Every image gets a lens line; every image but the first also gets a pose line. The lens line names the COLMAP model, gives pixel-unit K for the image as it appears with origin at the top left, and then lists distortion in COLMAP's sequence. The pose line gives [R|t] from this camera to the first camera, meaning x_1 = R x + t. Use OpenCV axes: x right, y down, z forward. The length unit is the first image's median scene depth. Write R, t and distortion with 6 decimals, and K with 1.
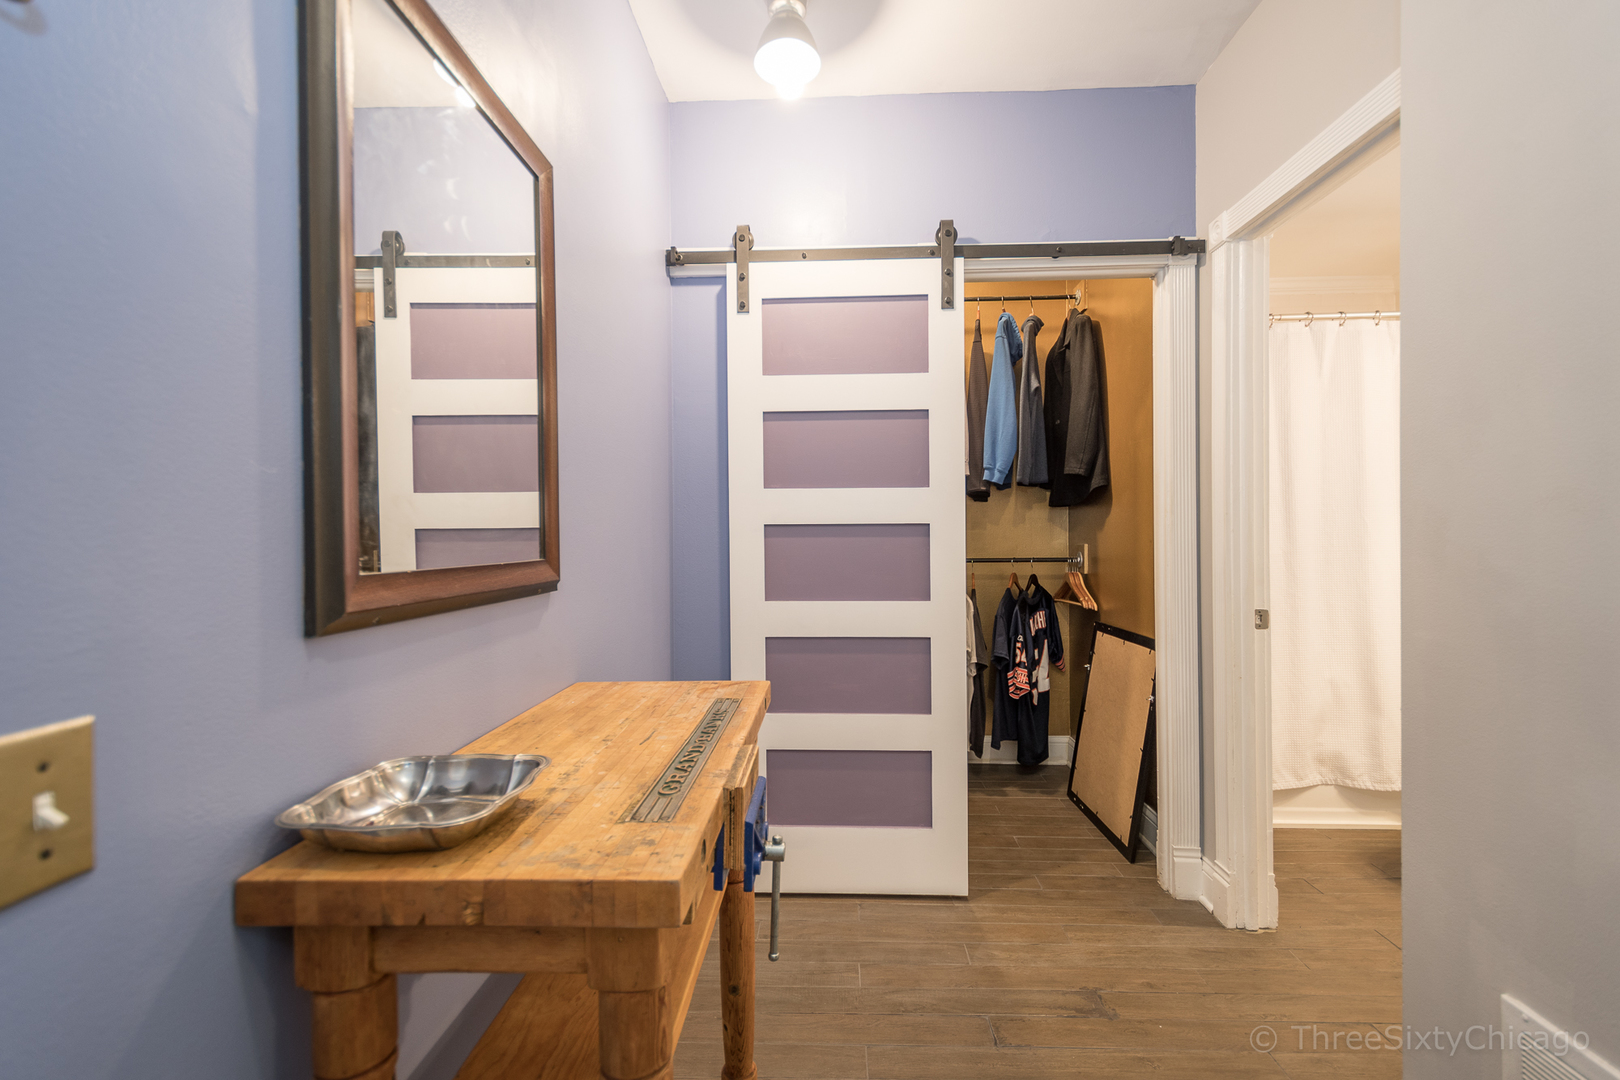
lens RADIAL K [[707.3, 0, 805.4], [0, 707.3, 540.4], [0, 0, 1]] dist [0.020502, -0.005956]
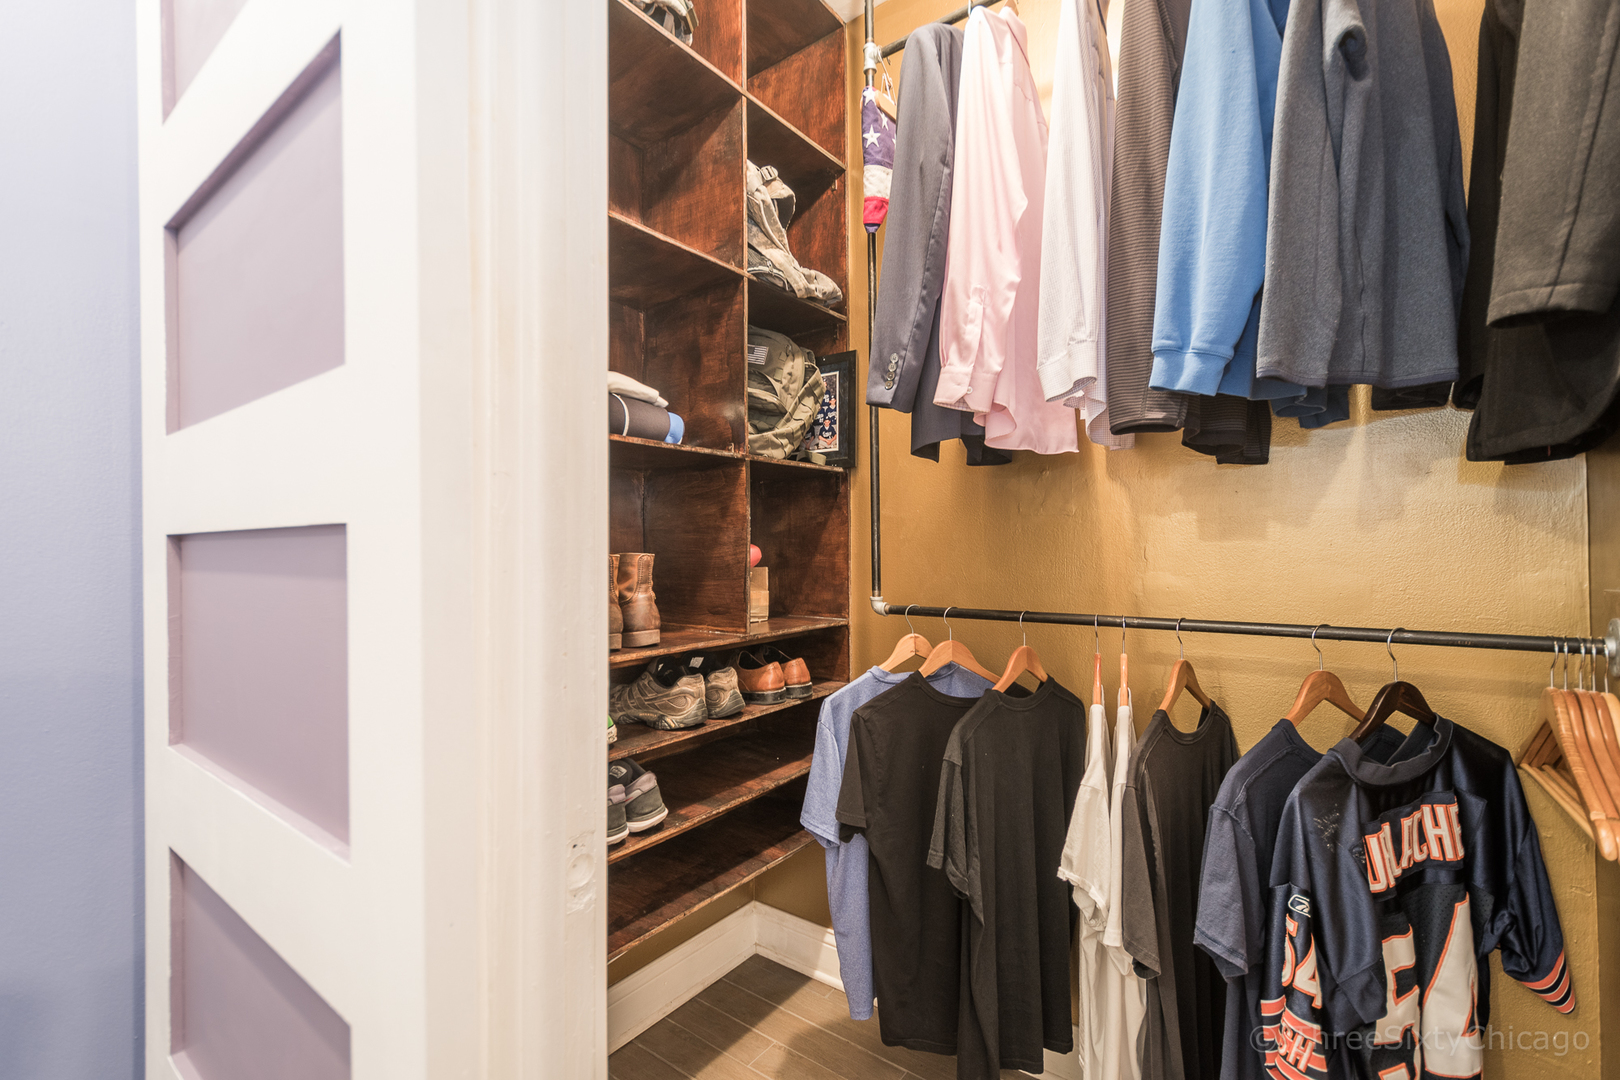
lens RADIAL K [[707.3, 0, 810.2], [0, 707.3, 542.8], [0, 0, 1]] dist [0.020502, -0.005956]
pose [[0.829055, -0.003819, -0.559154, 0.481856], [0.000068, 0.999977, -0.006730, -0.018838], [0.559167, 0.005542, 0.829037, 1.013124]]
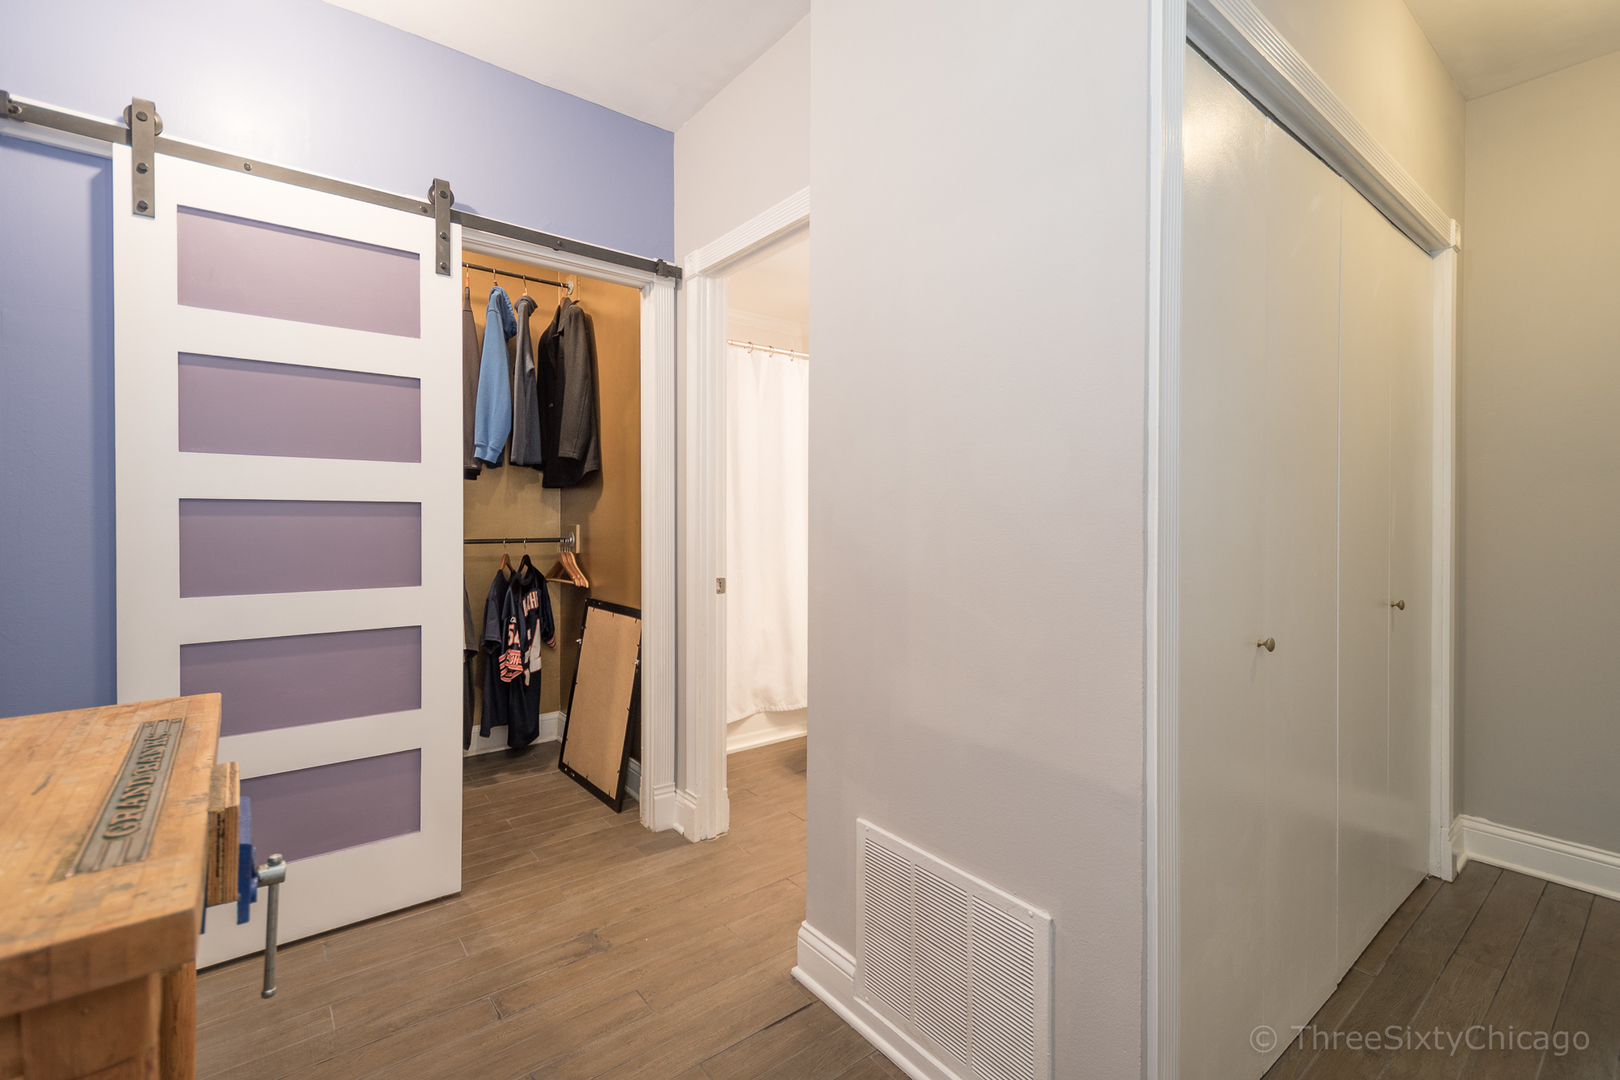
lens RADIAL K [[707.3, 0, 816.4], [0, 707.3, 520.3], [0, 0, 1]] dist [0.020502, -0.005956]
pose [[0.756108, 0.007263, 0.654407, -0.041055], [-0.006675, 0.999972, -0.003385, -0.000698], [-0.654413, -0.001808, 0.756135, -0.039939]]
